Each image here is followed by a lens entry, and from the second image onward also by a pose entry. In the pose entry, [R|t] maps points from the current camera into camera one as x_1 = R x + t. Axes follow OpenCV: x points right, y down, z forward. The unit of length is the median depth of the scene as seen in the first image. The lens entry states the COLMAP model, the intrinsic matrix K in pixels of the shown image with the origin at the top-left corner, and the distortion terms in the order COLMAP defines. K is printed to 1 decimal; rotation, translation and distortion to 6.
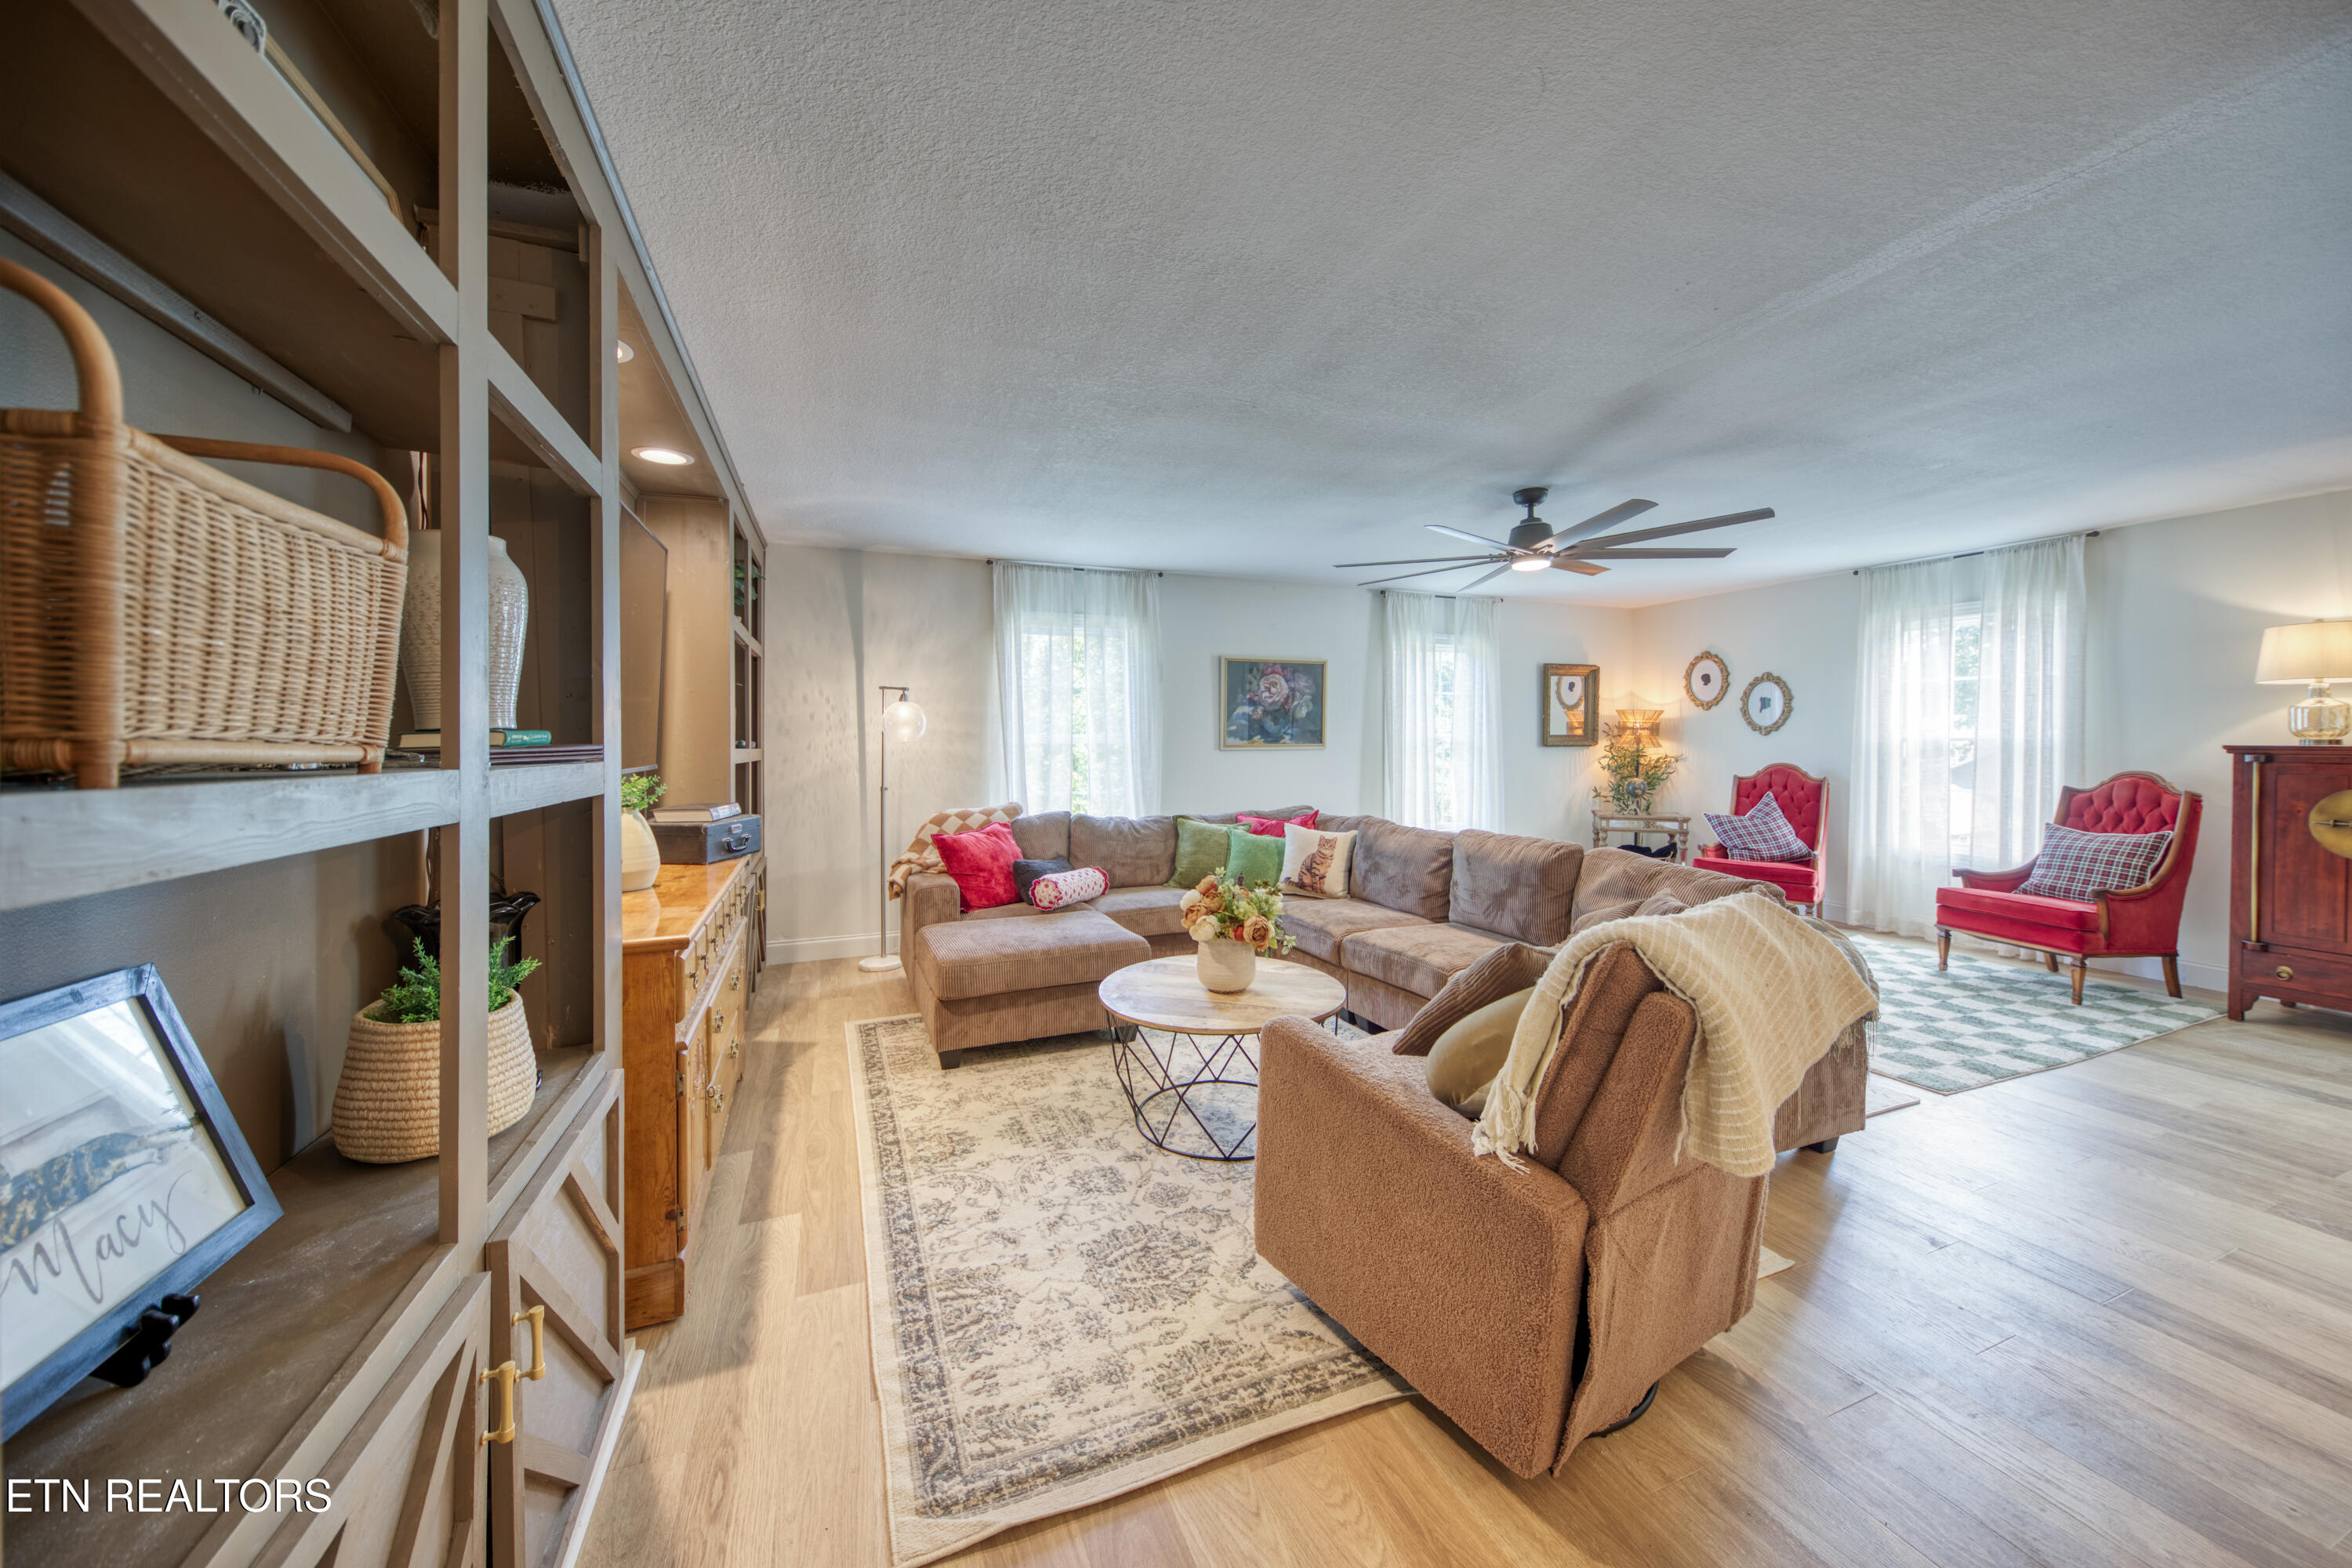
lens RADIAL K [[830.1, 0, 1137.0], [0, 830.1, 770.9], [0, 0, 1]] dist [0.000741, -0.004804]
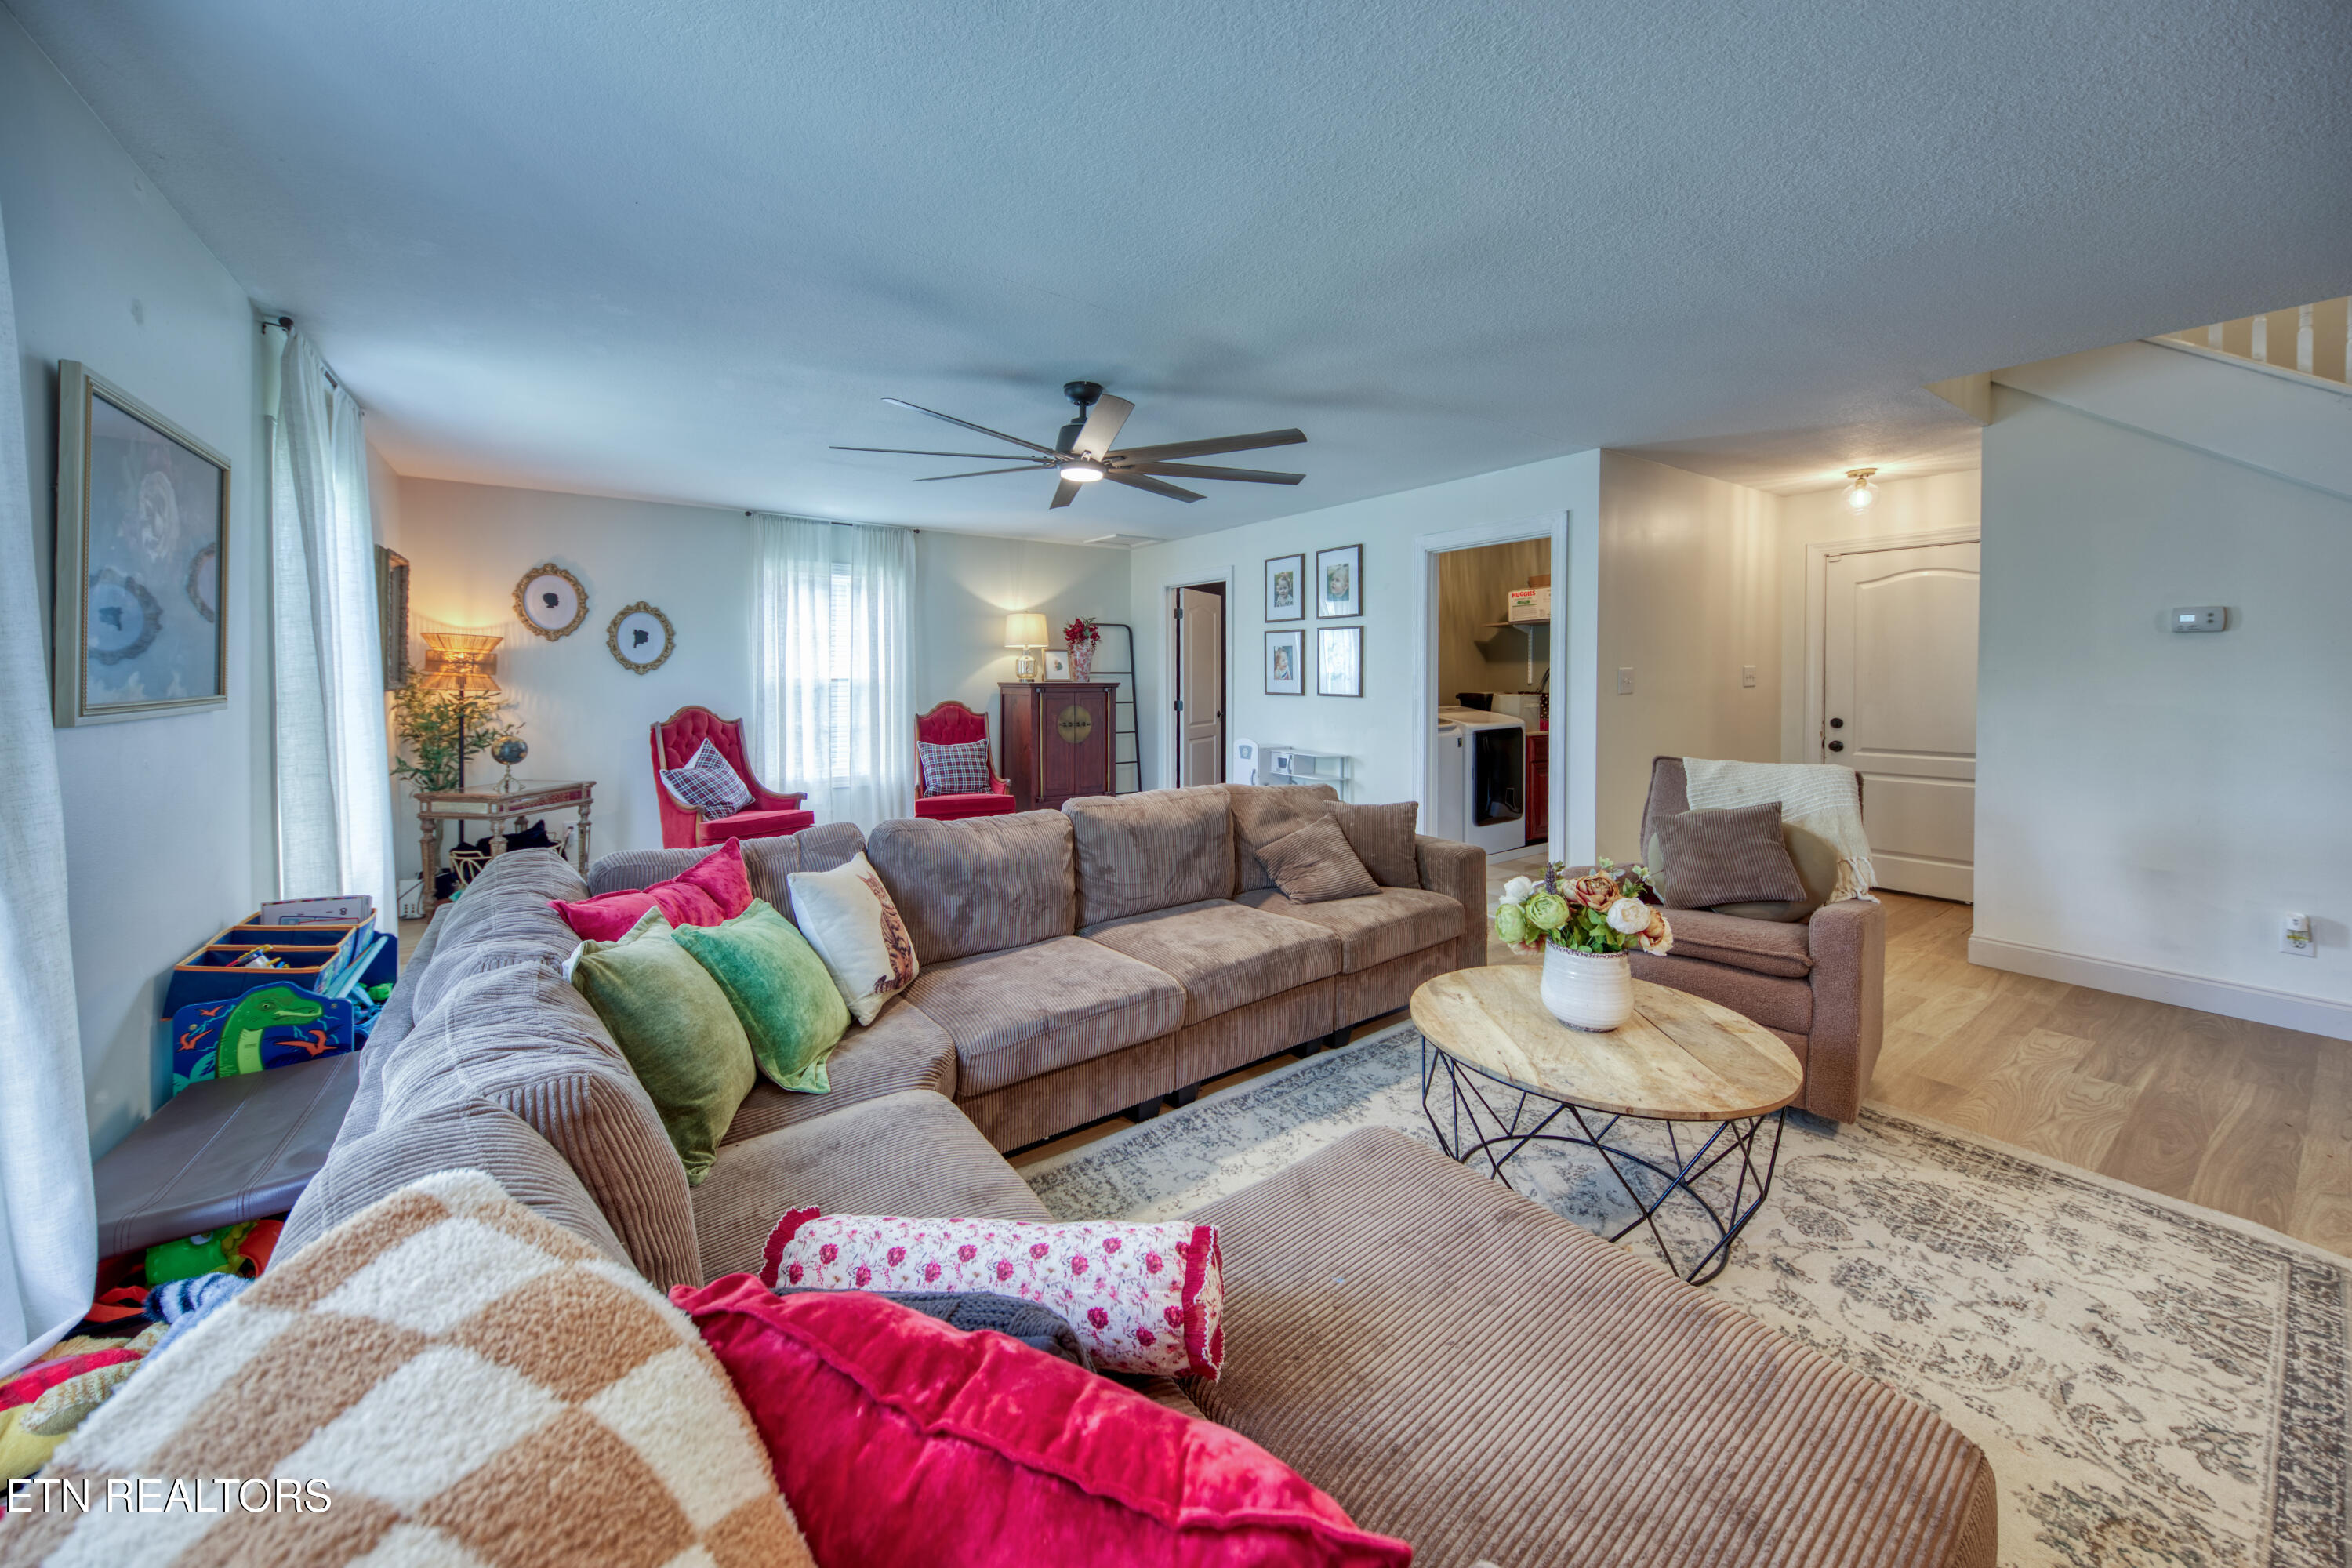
lens RADIAL K [[845.4, 0, 1167.0], [0, 845.4, 685.0], [0, 0, 1]] dist [0.019227, -0.006340]
pose [[-0.272978, -0.010401, 0.961964, -0.328634], [0.034923, 0.999175, 0.020713, -0.042996], [-0.961386, 0.039248, -0.272390, 0.983571]]
